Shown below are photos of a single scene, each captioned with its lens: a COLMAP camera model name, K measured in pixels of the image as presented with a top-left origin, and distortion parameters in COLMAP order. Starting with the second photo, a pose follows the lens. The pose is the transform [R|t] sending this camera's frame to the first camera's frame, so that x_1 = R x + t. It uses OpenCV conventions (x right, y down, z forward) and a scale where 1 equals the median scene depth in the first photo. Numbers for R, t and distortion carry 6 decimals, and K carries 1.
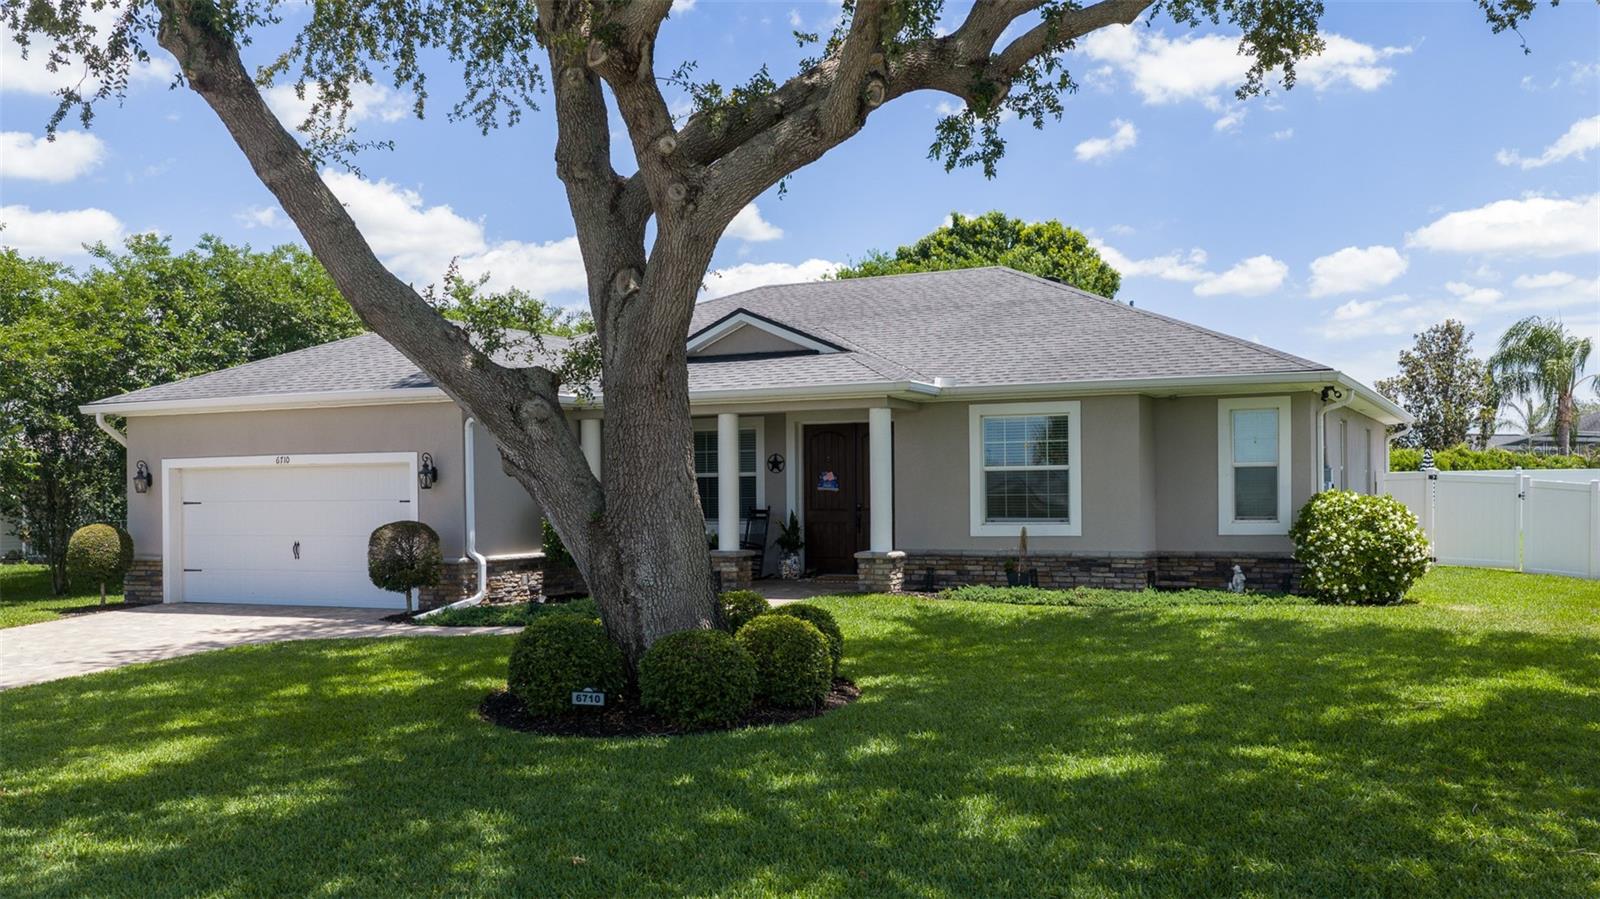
lens RADIAL K [[1483.2, 0, 794.7], [0, 1483.2, 520.4], [0, 0, 1]] dist [0.057807, 0.003336]
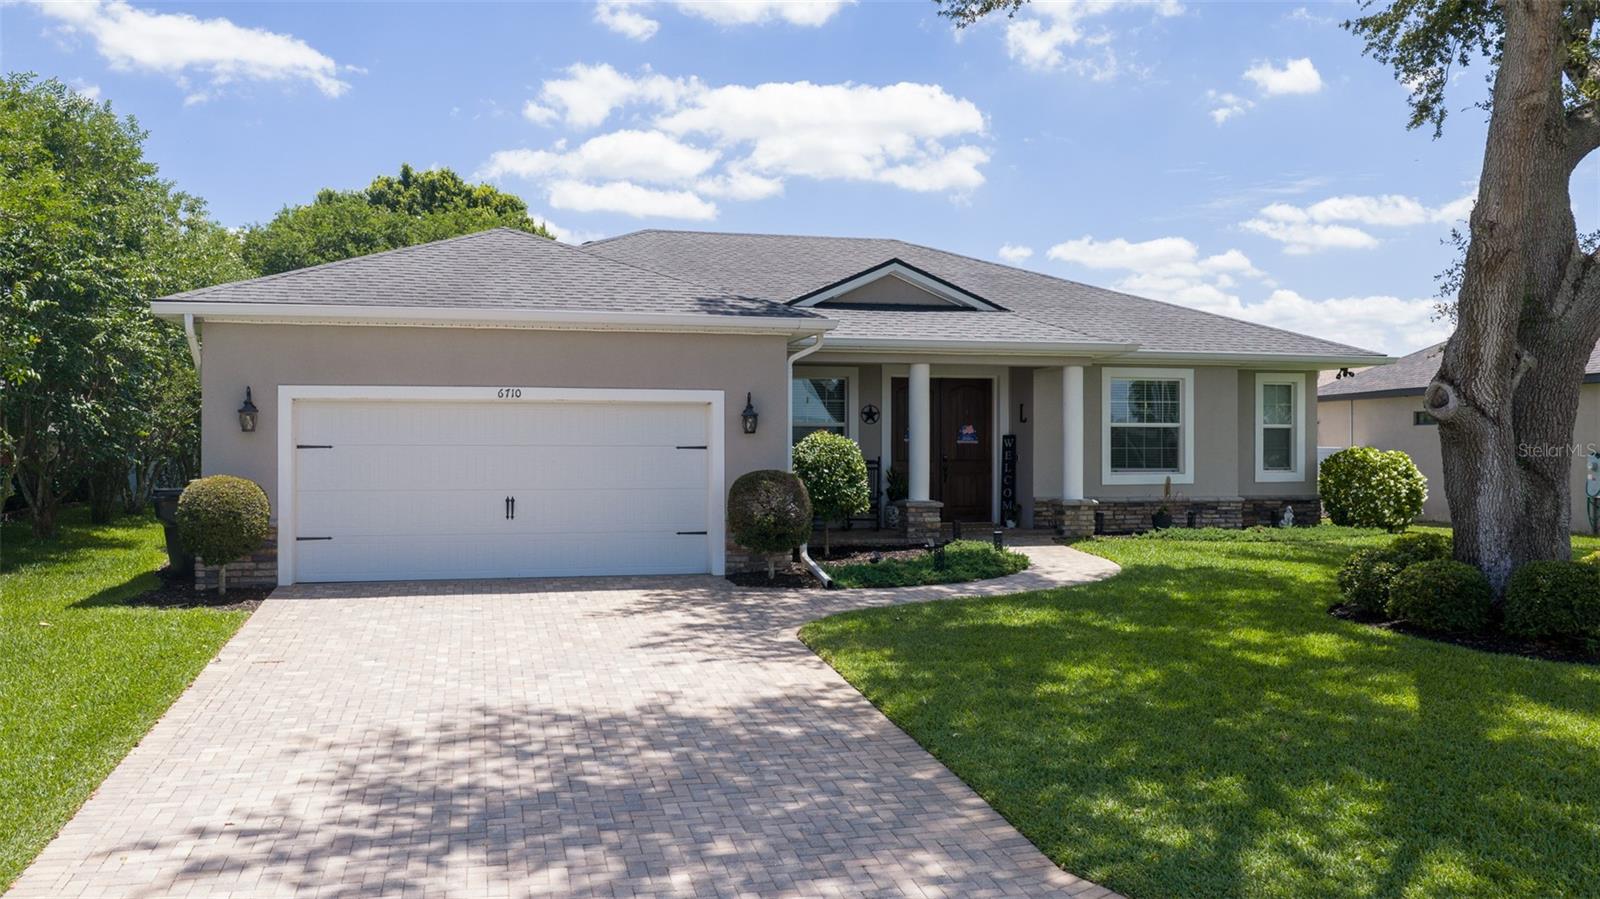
lens RADIAL K [[1340.5, 0, 800.0], [0, 1340.5, 449.5], [0, 0, 1]] dist [0.034343, -0.081975]
pose [[0.760809, 0.010977, 0.648883, -0.715255], [0.002051, 0.999811, -0.019319, 0.003218], [-0.648972, 0.016029, 0.760643, 0.379584]]
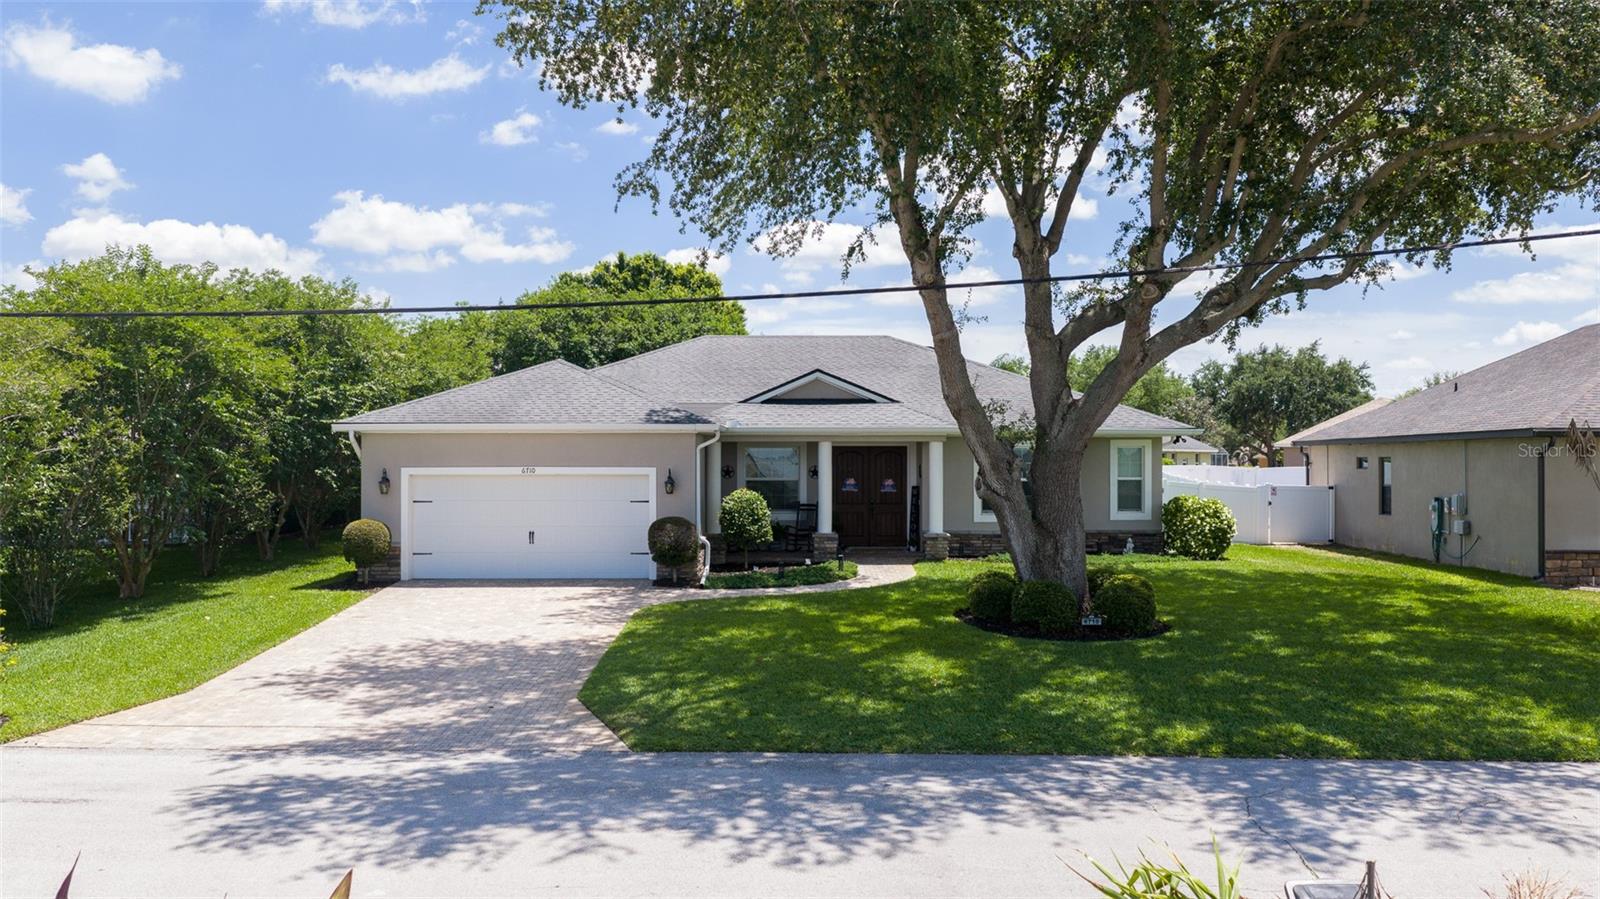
lens RADIAL K [[1340.5, 0, 800.0], [0, 1340.5, 449.5], [0, 0, 1]] dist [0.034343, -0.081975]
pose [[0.891576, 0.012714, 0.452692, -0.702156], [-0.001511, 0.999684, -0.025100, -0.030797], [-0.452868, 0.021695, 0.891314, -0.197466]]
